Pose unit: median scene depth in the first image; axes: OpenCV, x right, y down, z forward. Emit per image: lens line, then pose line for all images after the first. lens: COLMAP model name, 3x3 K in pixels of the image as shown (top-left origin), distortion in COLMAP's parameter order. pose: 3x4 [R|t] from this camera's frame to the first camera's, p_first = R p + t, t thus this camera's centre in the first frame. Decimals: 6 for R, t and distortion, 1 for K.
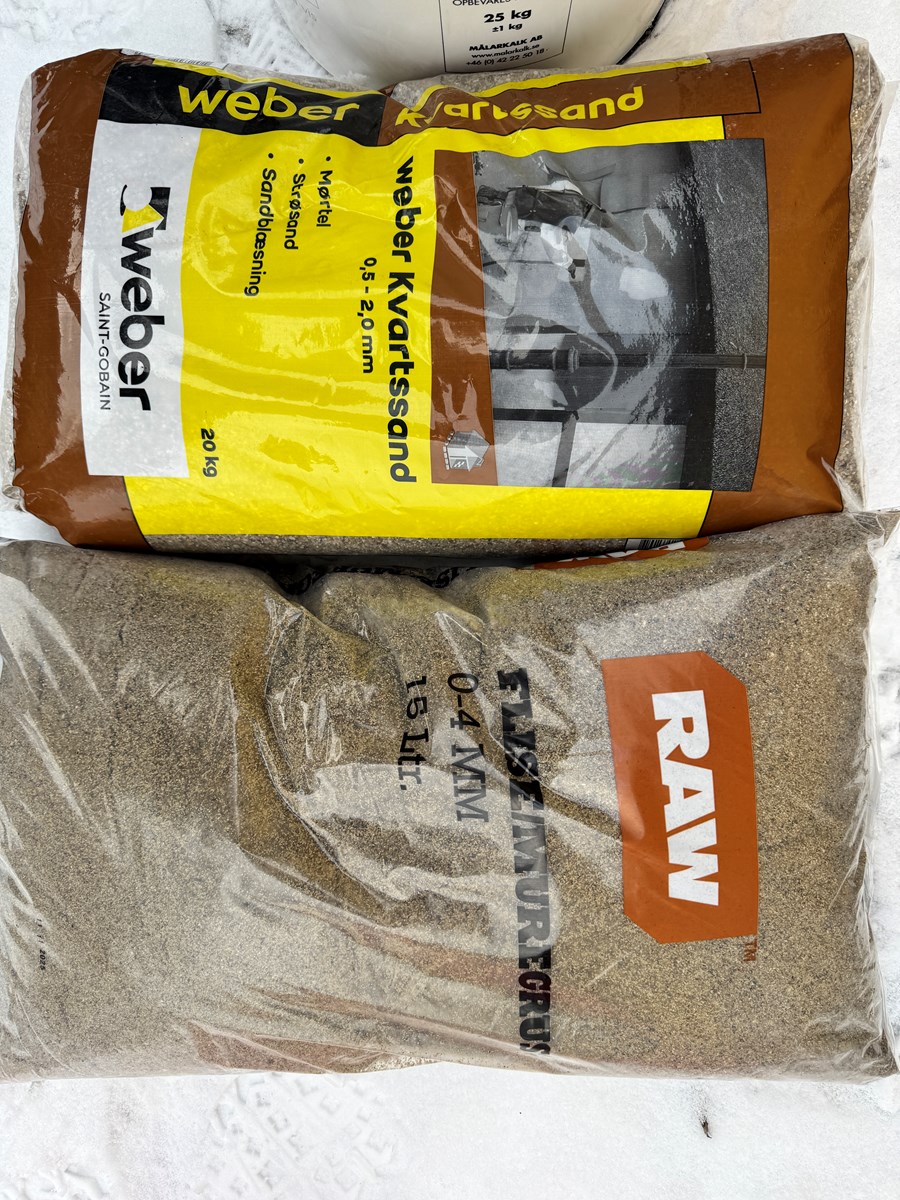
lens RADIAL K [[832.4, 0, 449.9], [0, 832.4, 604.2], [0, 0, 1]] dist [0.047816, -0.004453]
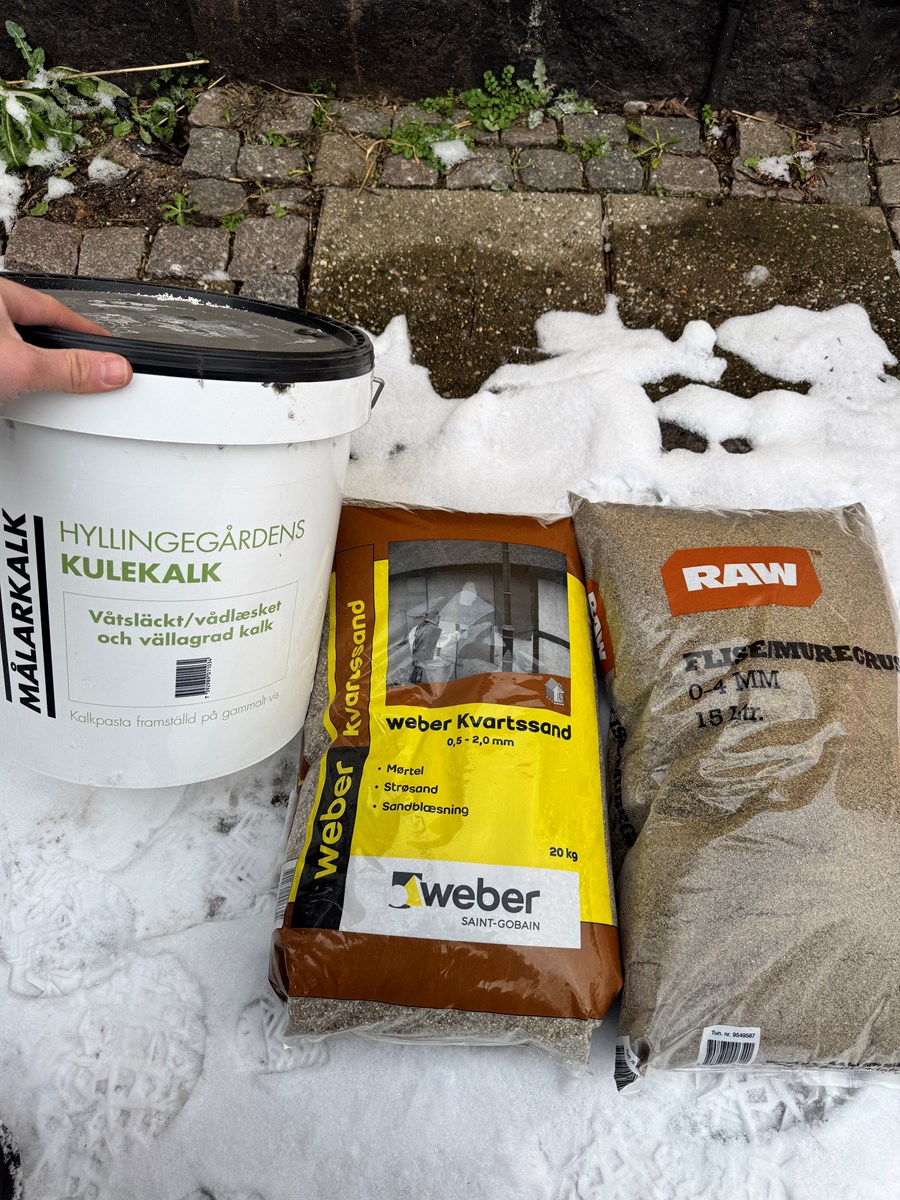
lens RADIAL K [[832.4, 0, 453.0], [0, 832.4, 598.1], [0, 0, 1]] dist [0.047816, -0.004453]
pose [[0.001635, -0.850832, 0.525434, -0.711642], [0.999911, 0.008364, 0.010433, -0.414435], [-0.013271, 0.525370, 0.850770, -0.530024]]
